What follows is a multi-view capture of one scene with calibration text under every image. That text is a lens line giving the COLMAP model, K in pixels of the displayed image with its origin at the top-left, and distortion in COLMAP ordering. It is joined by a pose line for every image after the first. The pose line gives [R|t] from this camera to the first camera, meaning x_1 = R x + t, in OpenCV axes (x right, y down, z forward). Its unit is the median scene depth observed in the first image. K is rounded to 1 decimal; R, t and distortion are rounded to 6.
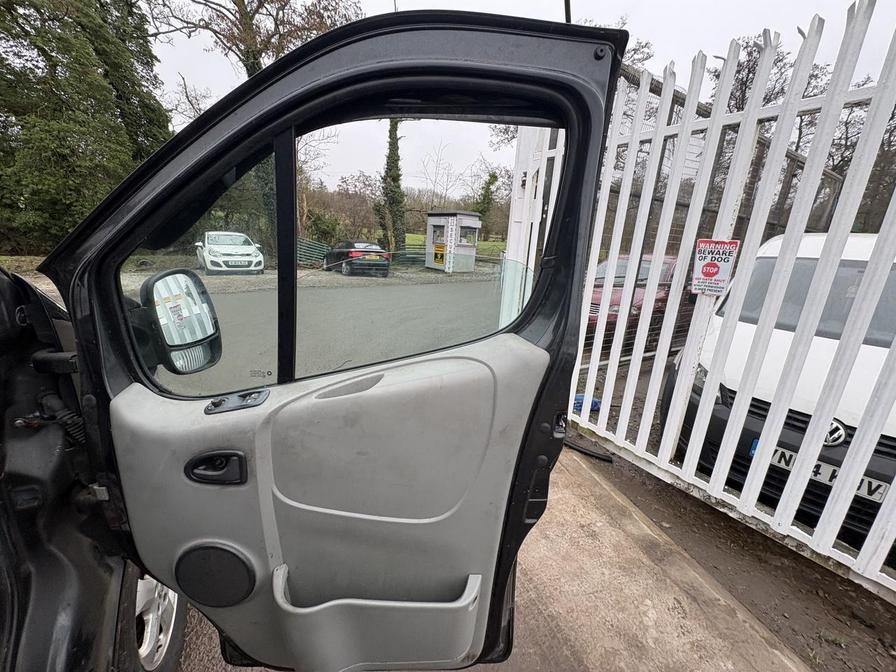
lens RADIAL K [[357.2, 0, 448.0], [0, 357.2, 336.0], [0, 0, 1]] dist [-0.002420, -0.000101]
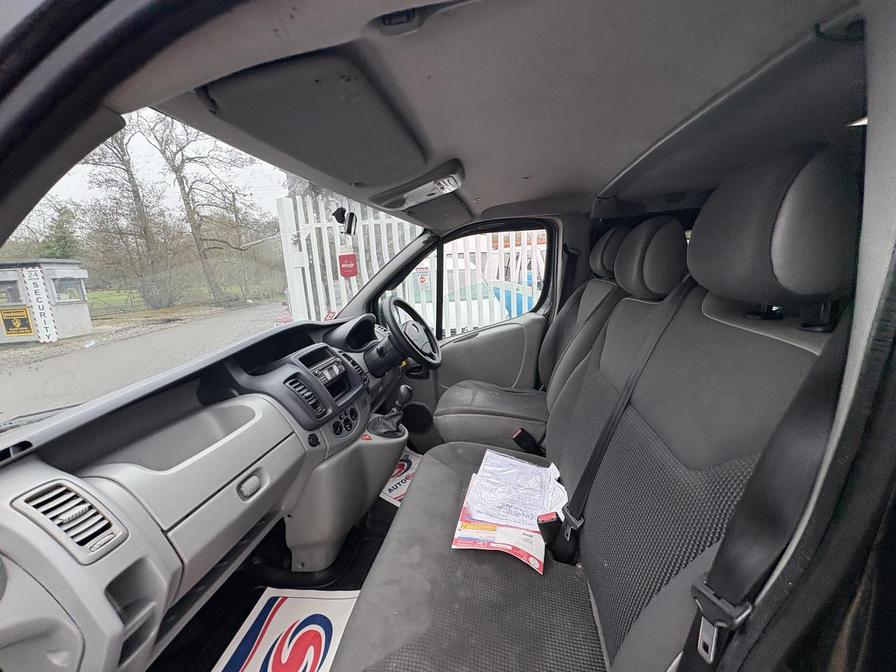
lens RADIAL K [[354.4, 0, 447.6], [0, 354.4, 336.7], [0, 0, 1]] dist [-0.001387, 0.000224]
pose [[0.536531, -0.245357, 0.807424, -0.145422], [0.310751, 0.947010, 0.081281, 0.004124], [-0.784581, 0.207299, 0.584345, -0.054076]]
